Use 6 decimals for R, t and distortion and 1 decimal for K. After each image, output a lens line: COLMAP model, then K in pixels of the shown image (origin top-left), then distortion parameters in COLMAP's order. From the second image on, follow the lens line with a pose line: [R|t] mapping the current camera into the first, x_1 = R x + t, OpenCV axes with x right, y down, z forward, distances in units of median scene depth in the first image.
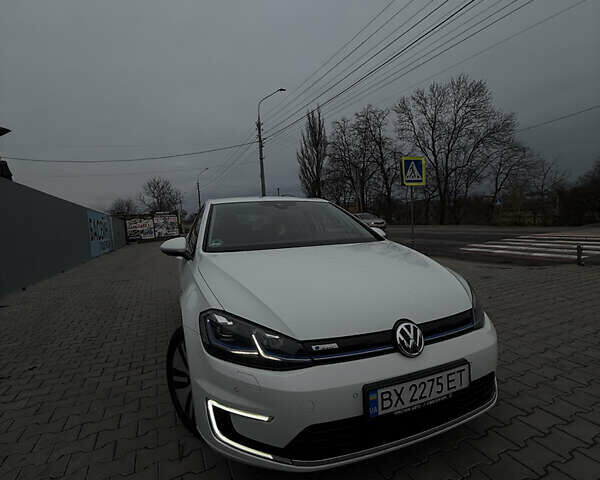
lens RADIAL K [[302.3, 0, 300.0], [0, 302.3, 240.0], [0, 0, 1]] dist [-0.003155, -0.000284]
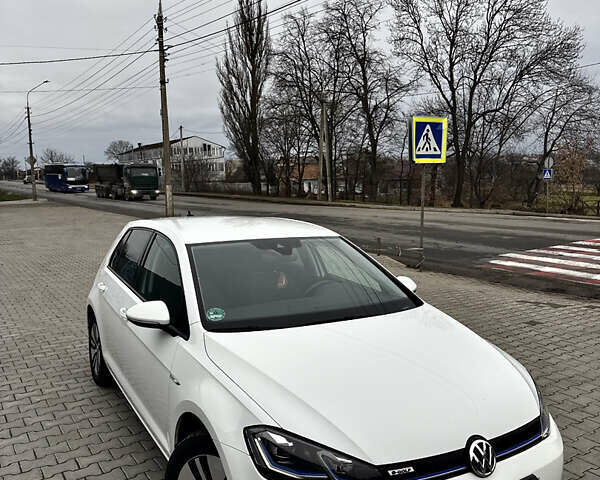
lens RADIAL K [[534.1, 0, 300.0], [0, 534.1, 240.0], [0, 0, 1]] dist [0.105191, -0.171826]
pose [[0.986461, 0.034295, 0.160368, -0.291257], [-0.039936, 0.998687, 0.032081, -0.226204], [-0.159058, -0.038051, 0.986536, -0.327330]]
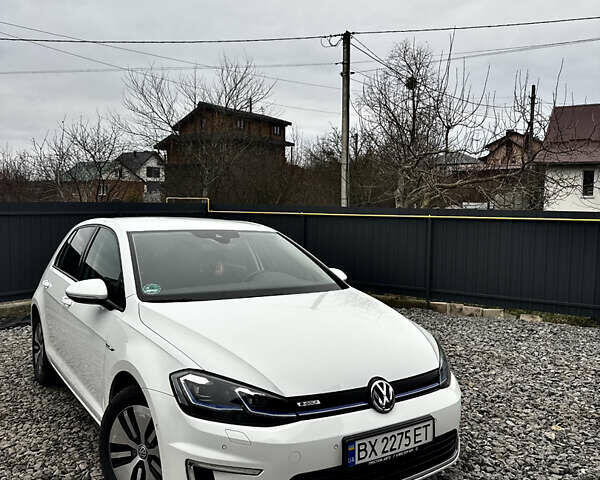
lens RADIAL K [[534.1, 0, 300.0], [0, 534.1, 240.0], [0, 0, 1]] dist [0.105191, -0.171826]
pose [[0.972441, 0.048616, 0.228024, -0.226673], [-0.041126, 0.998451, -0.037486, -0.082347], [-0.229493, 0.027075, 0.972934, -0.476028]]
